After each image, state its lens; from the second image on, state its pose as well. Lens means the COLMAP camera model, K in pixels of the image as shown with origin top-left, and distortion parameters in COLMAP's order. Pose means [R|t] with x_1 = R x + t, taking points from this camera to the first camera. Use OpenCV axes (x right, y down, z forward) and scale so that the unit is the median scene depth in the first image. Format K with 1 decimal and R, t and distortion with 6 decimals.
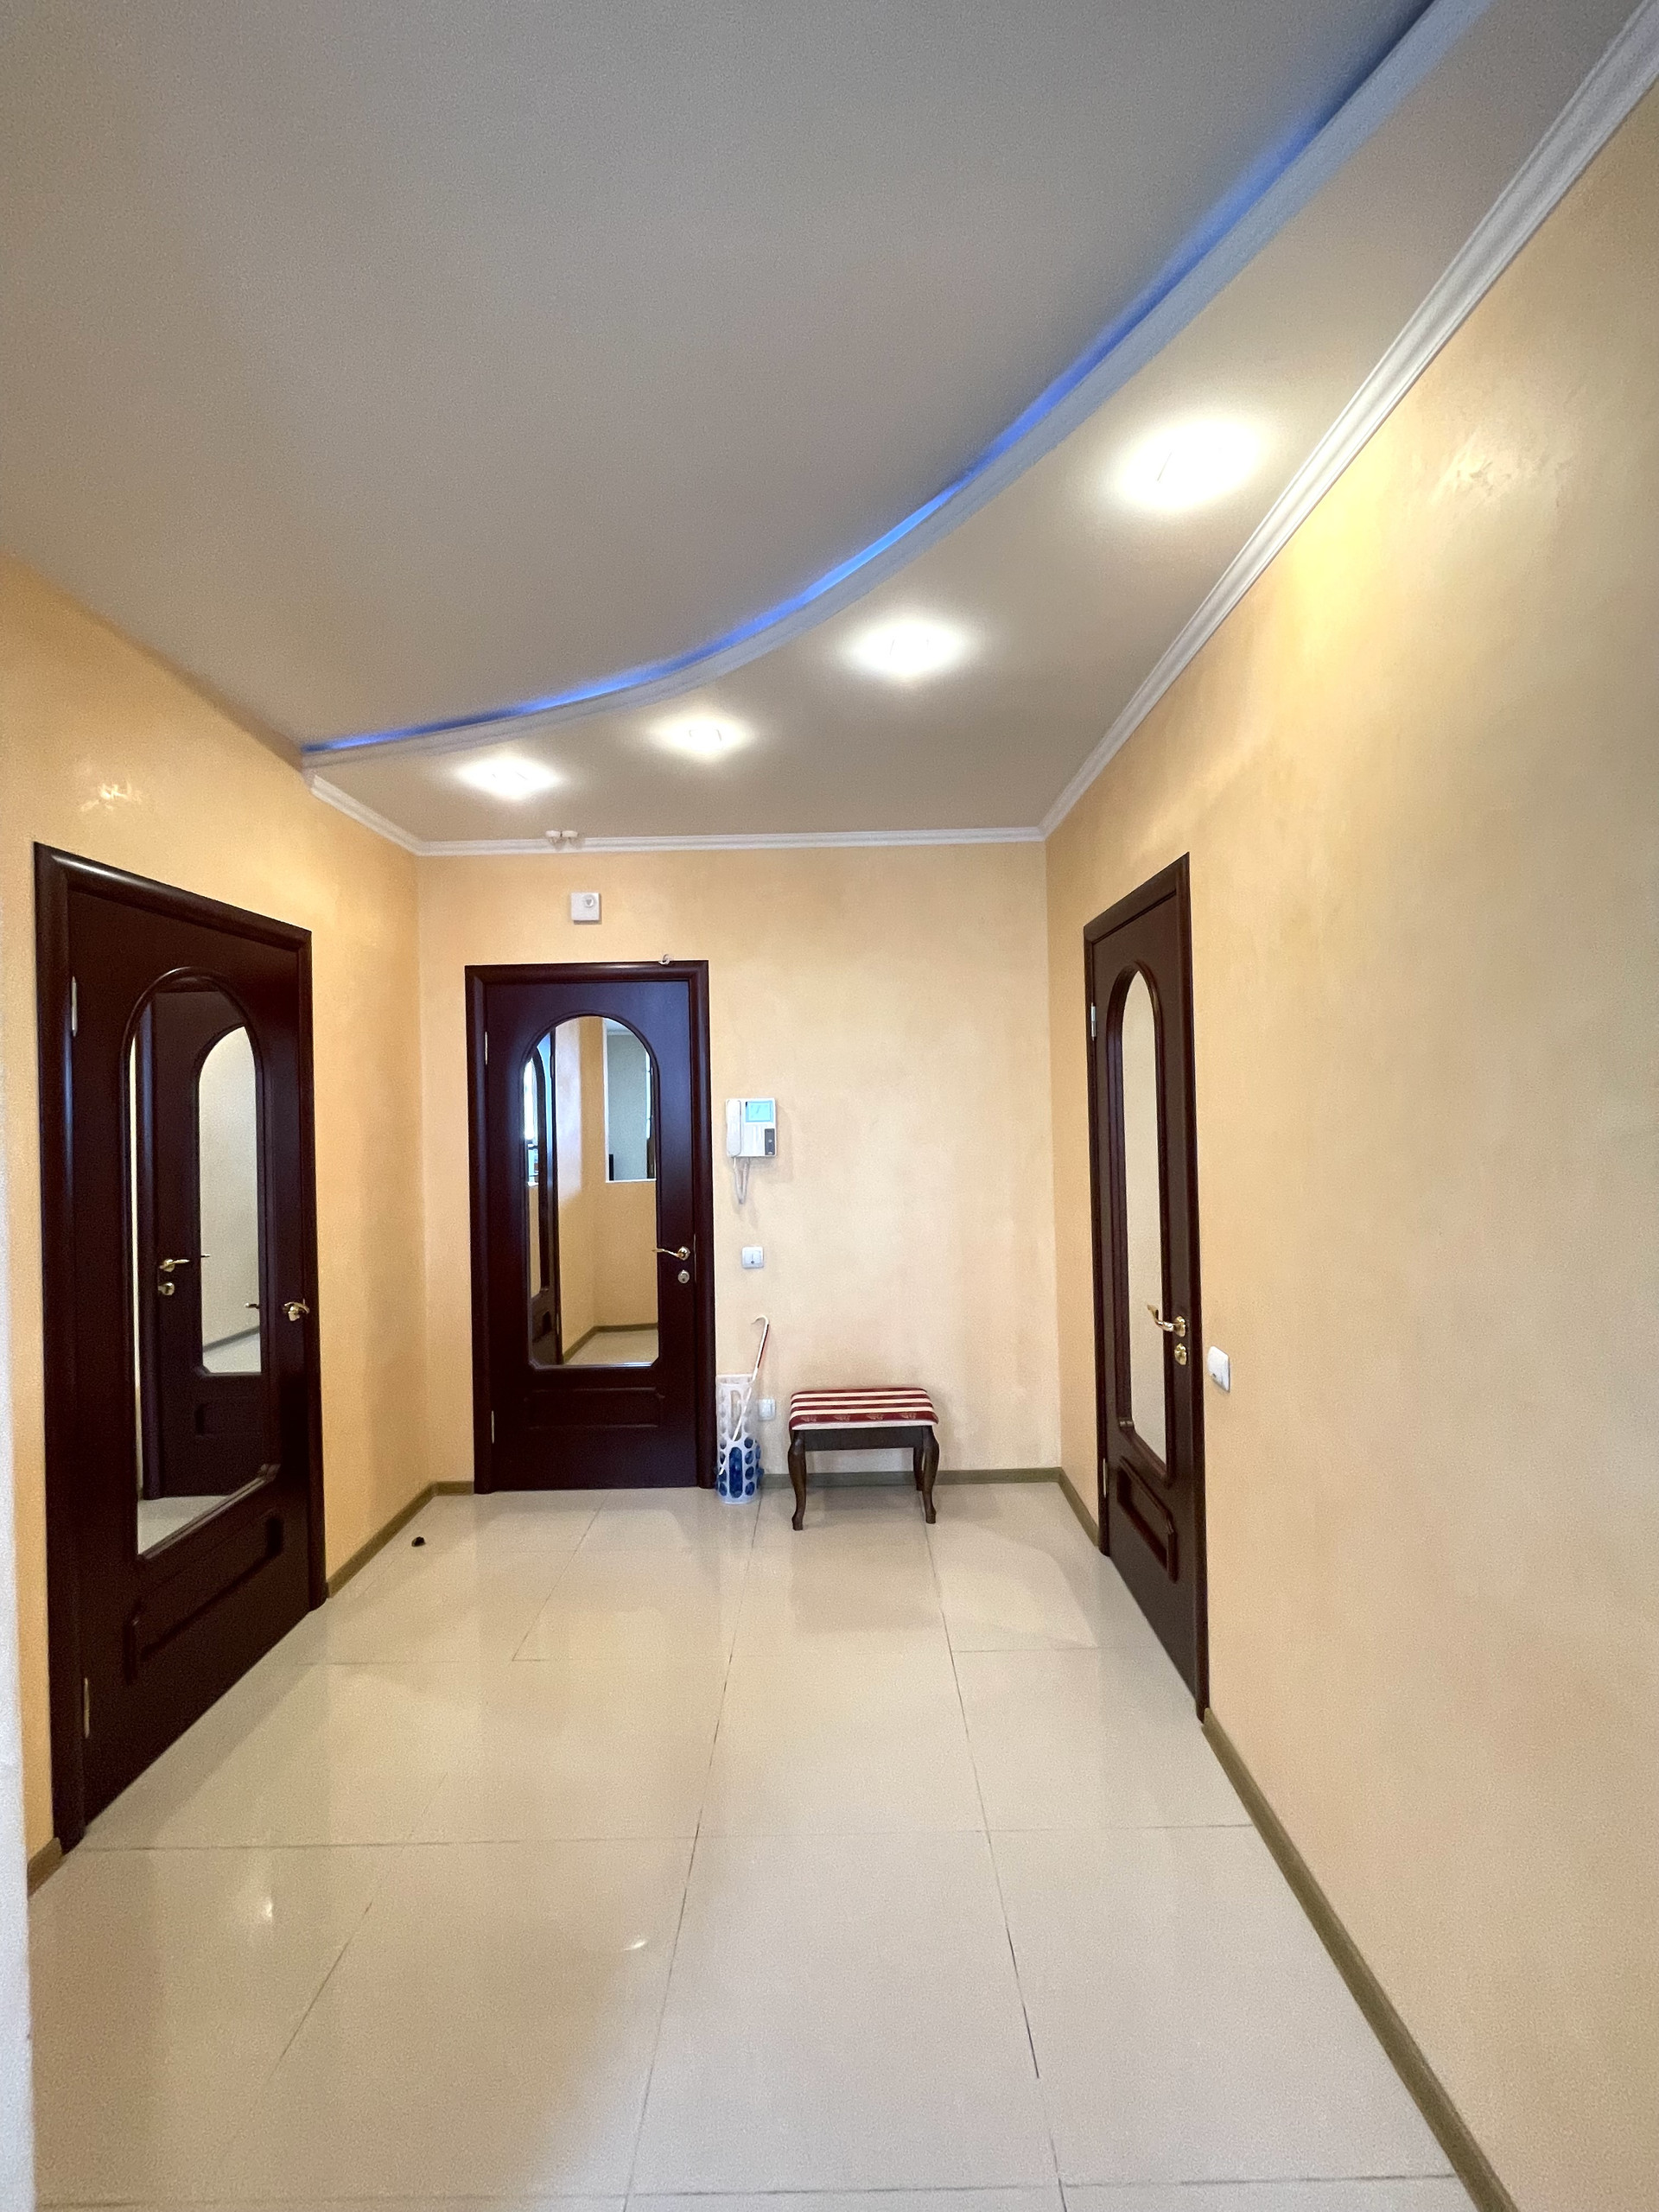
lens RADIAL K [[892.5, 0, 821.5], [0, 892.5, 1093.4], [0, 0, 1]] dist [-0.002015, -0.000146]
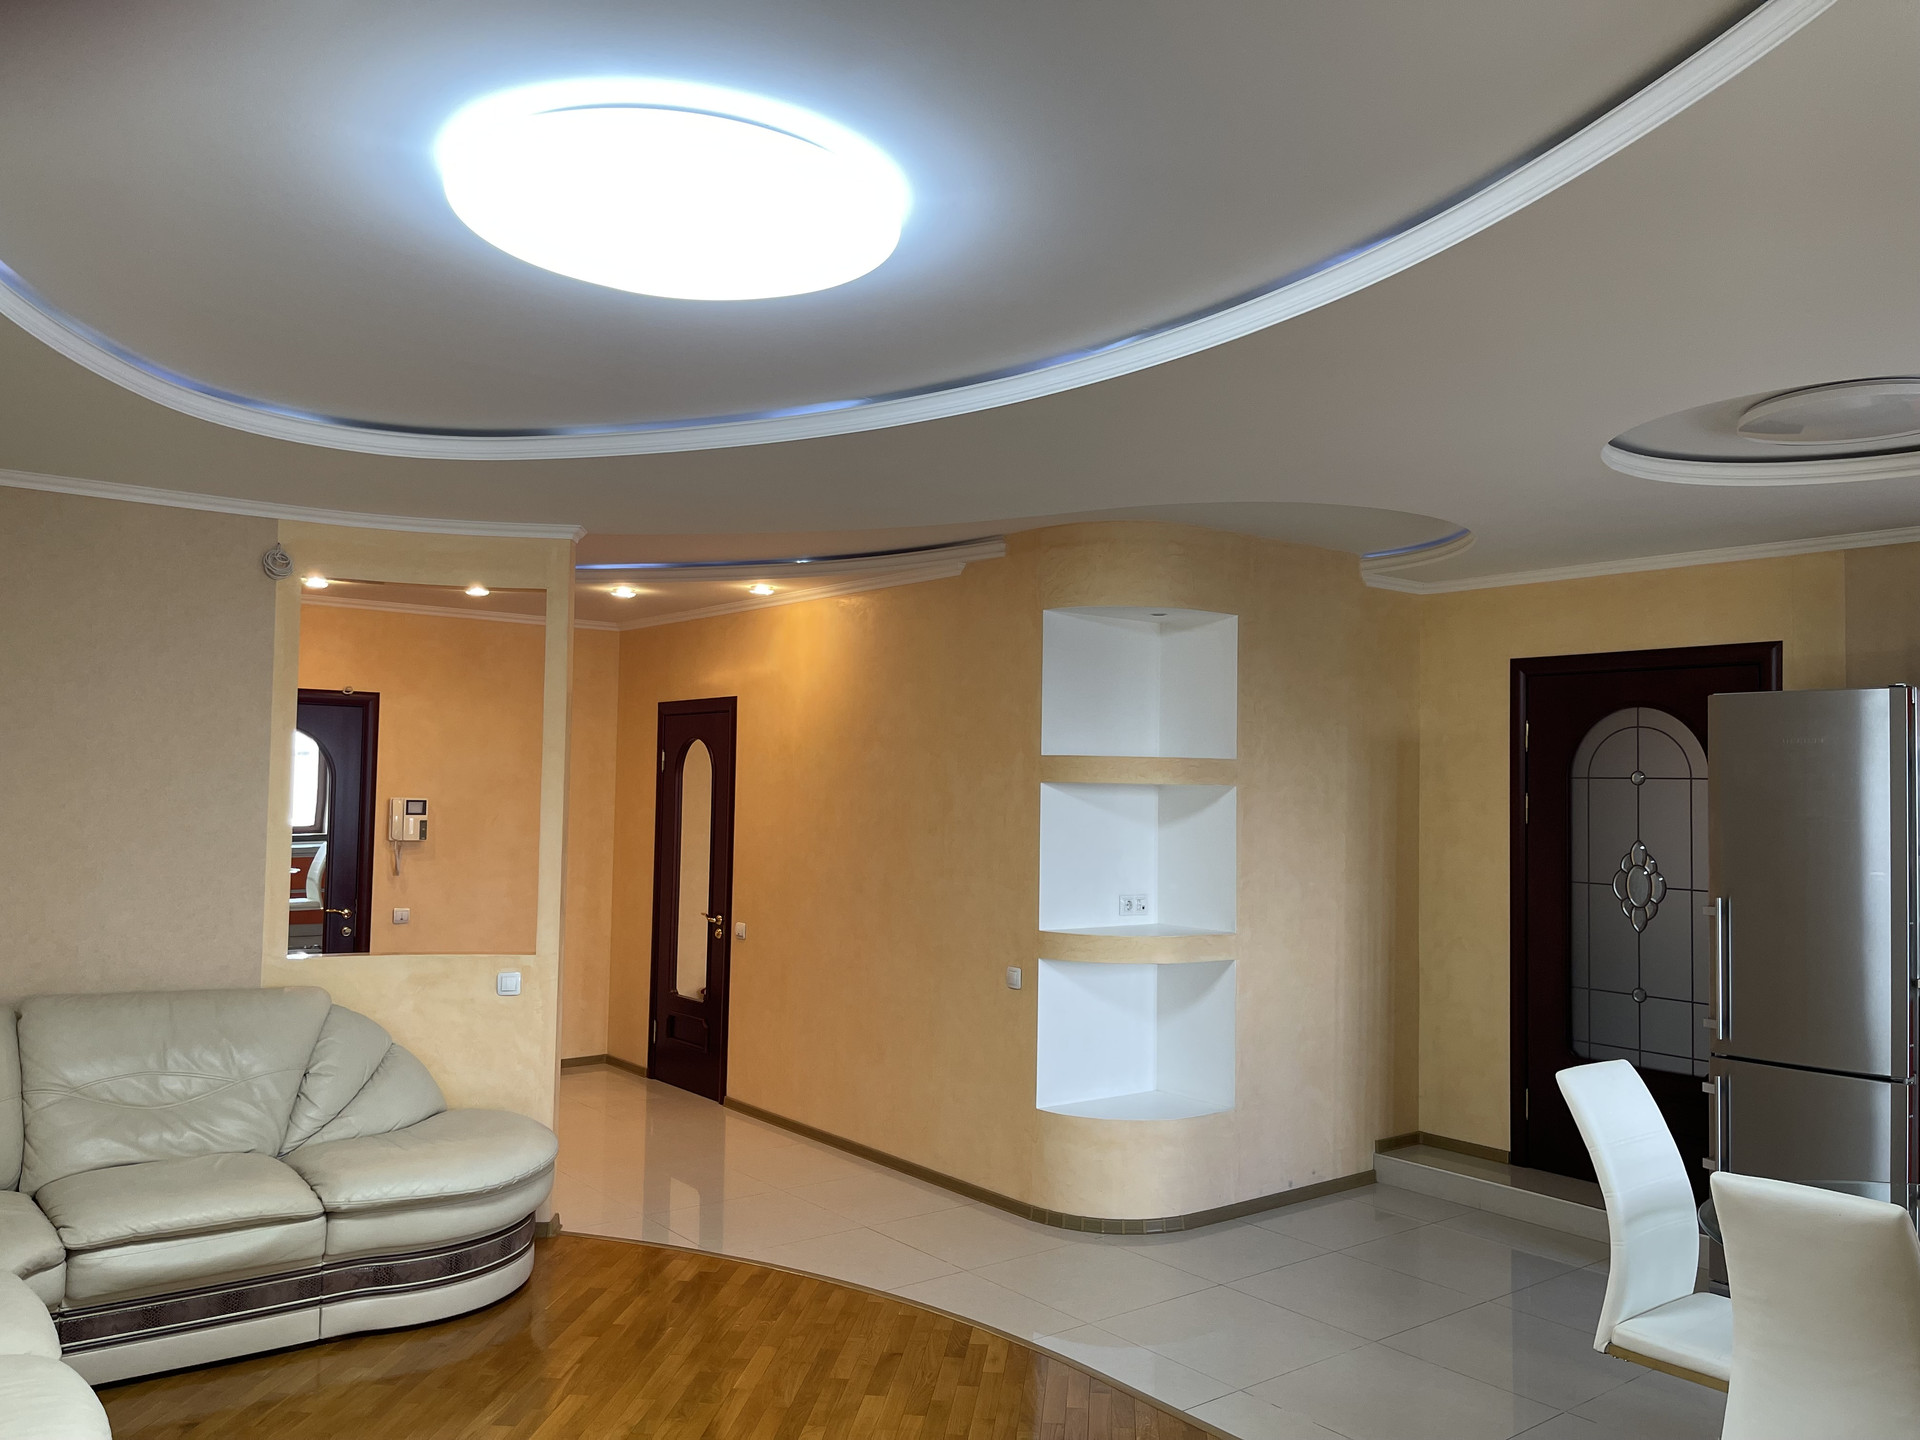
lens RADIAL K [[1461.8, 0, 970.4], [0, 1461.8, 714.2], [0, 0, 1]] dist [0.064534, -0.078179]
pose [[0.764008, 0.069930, 0.641406, -0.877294], [-0.038752, 0.997288, -0.062570, -0.013671], [-0.644042, 0.022948, 0.764646, -1.274840]]
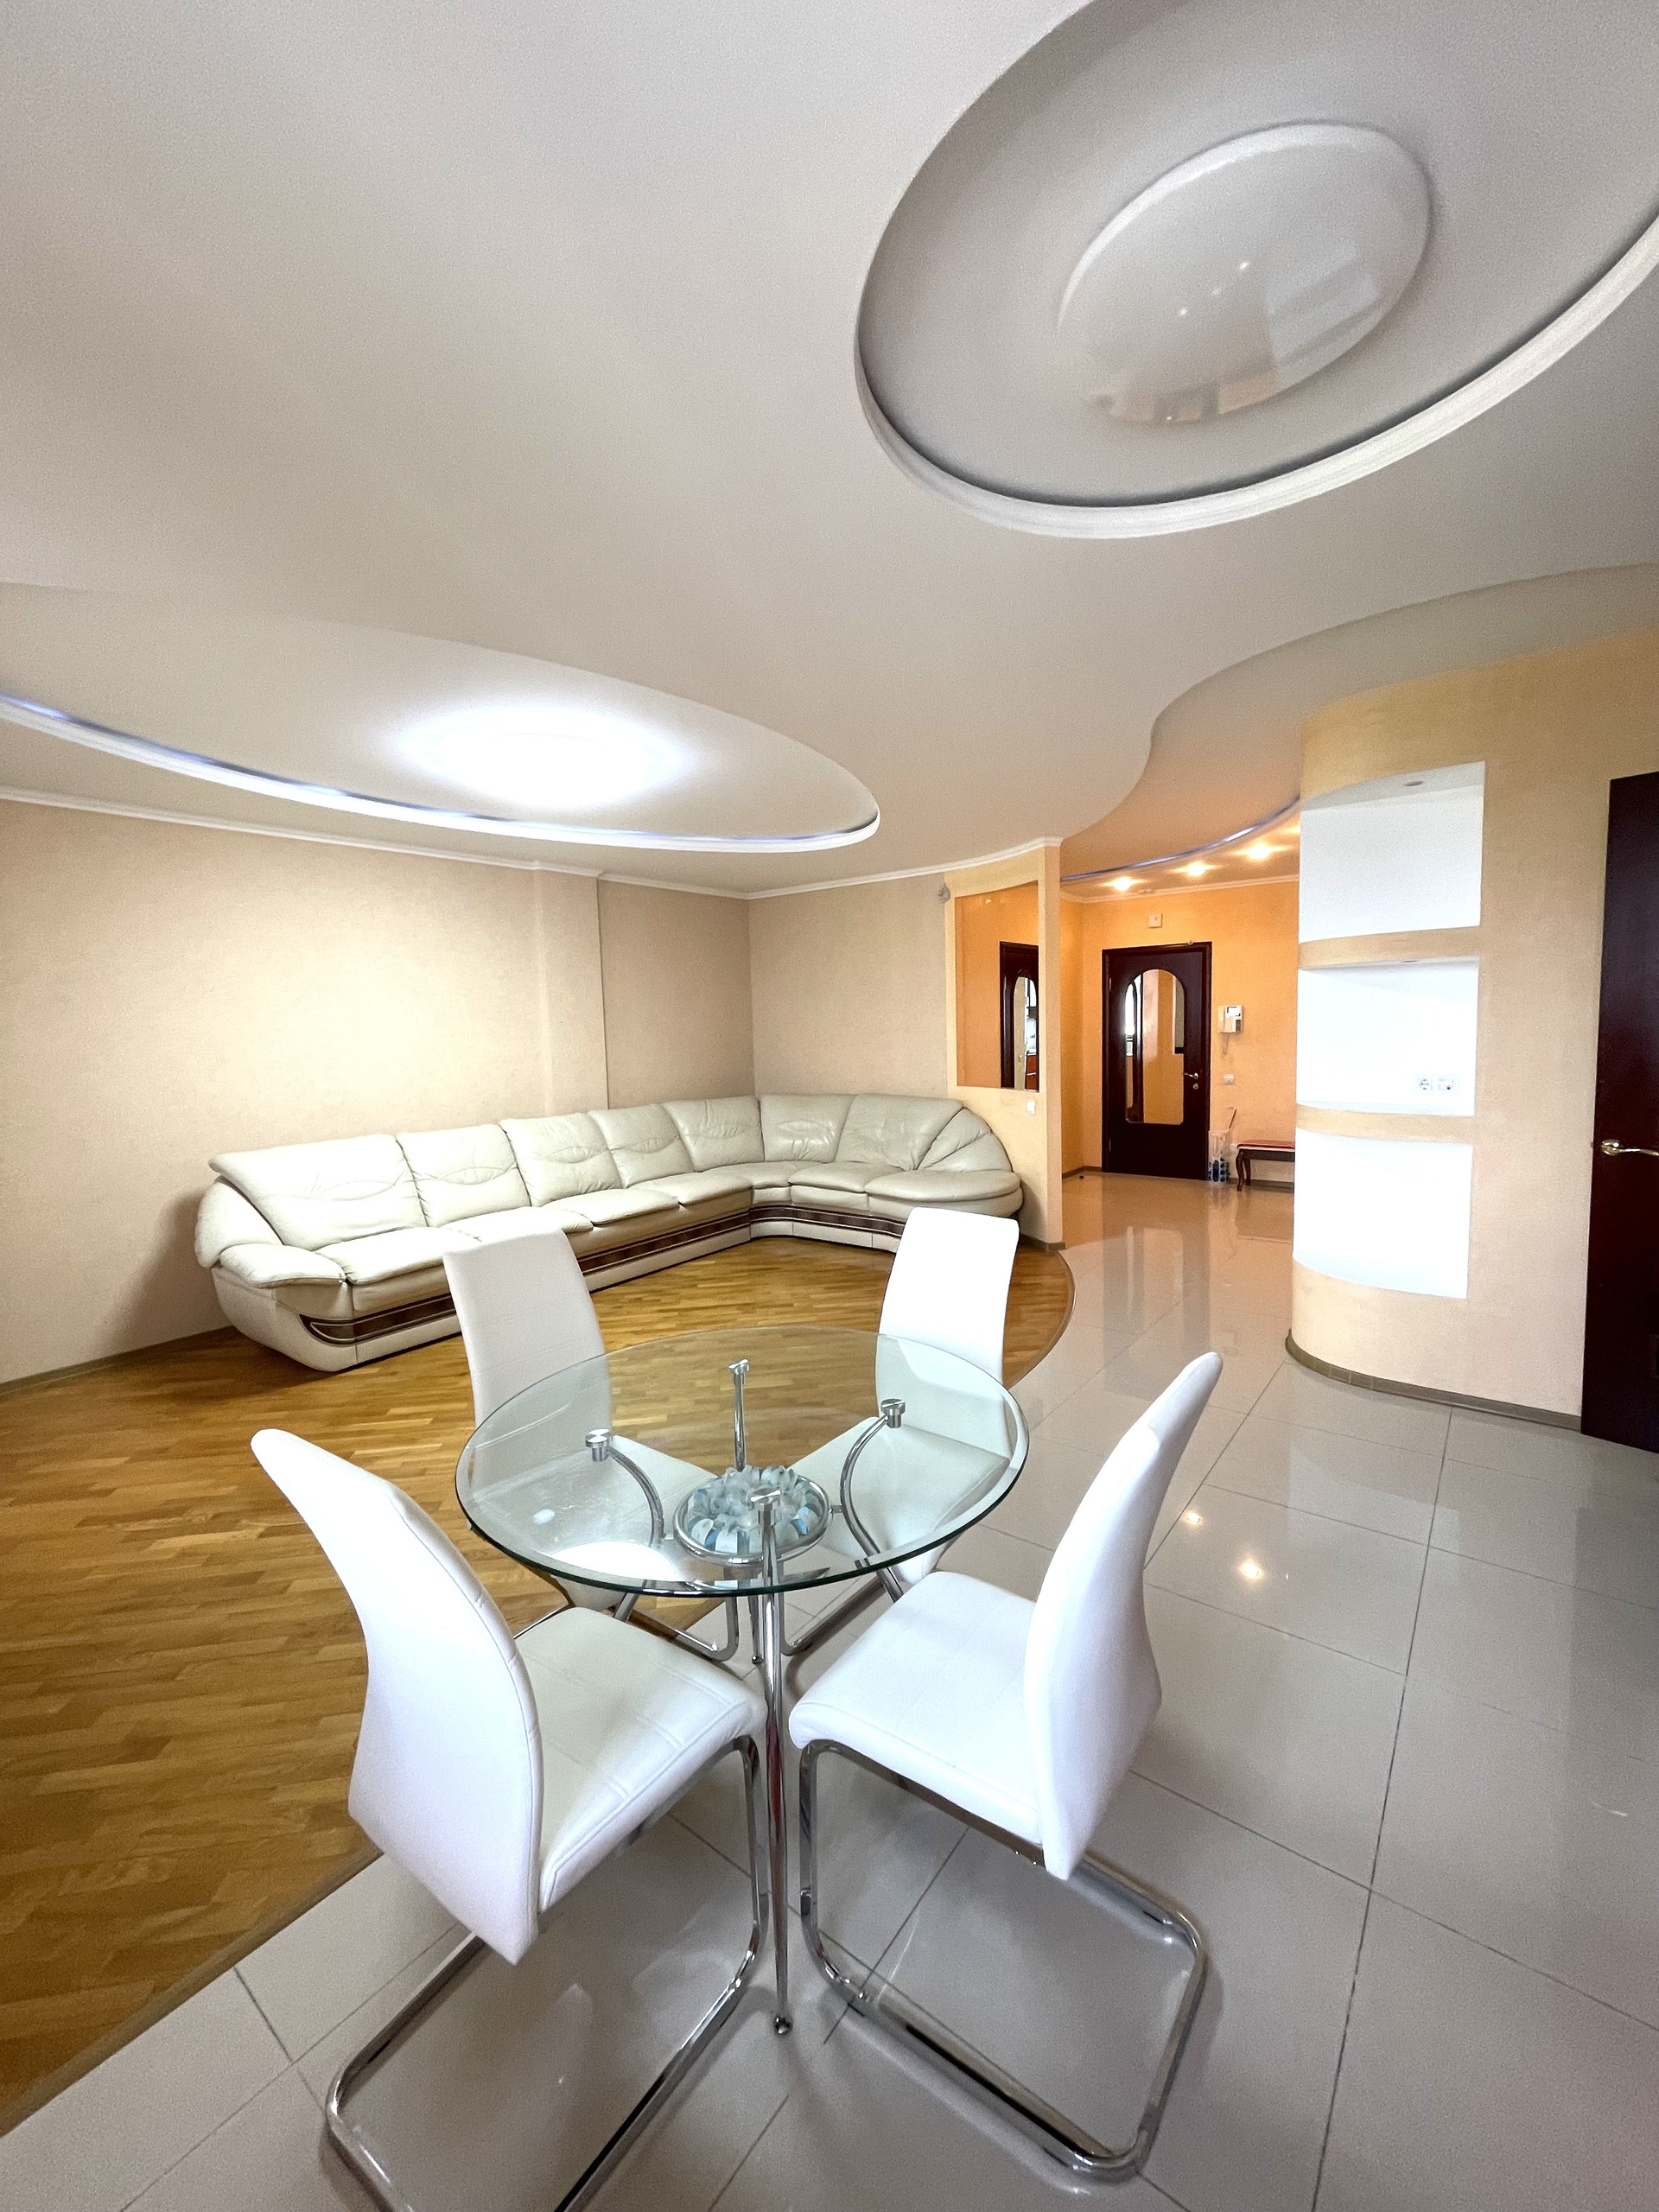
lens RADIAL K [[892.5, 0, 836.5], [0, 892.5, 1097.5], [0, 0, 1]] dist [-0.002015, -0.000146]
pose [[0.806503, 0.051278, -0.589003, 0.439348], [0.010896, 0.994774, 0.101523, -0.003473], [0.591130, -0.088296, 0.801729, -1.330979]]
